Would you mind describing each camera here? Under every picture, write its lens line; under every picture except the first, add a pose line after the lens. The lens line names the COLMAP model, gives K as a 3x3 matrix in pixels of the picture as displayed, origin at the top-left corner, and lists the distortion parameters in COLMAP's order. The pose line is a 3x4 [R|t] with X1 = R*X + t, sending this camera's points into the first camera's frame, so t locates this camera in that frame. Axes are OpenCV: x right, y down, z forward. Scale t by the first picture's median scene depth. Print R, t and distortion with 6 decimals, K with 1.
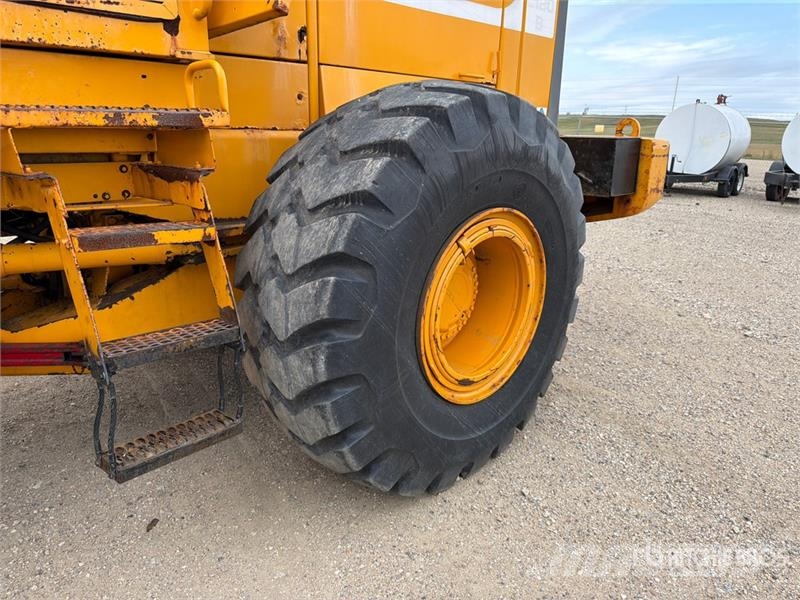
lens RADIAL K [[572.4, 0, 393.0], [0, 572.4, 317.4], [0, 0, 1]] dist [0.003758, -0.001633]
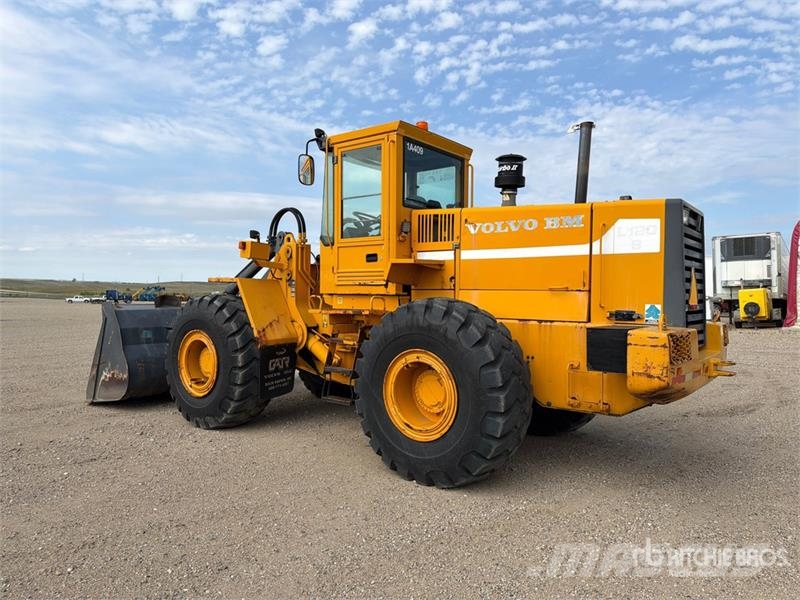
lens RADIAL K [[572.0, 0, 400.0], [0, 572.0, 300.0], [0, 0, 1]] dist [0.004503, 0.001211]
pose [[0.136318, -0.018414, -0.990494, 2.574913], [-0.321889, 0.944754, -0.061864, -0.220528], [0.936912, 0.327262, 0.122859, 0.612154]]
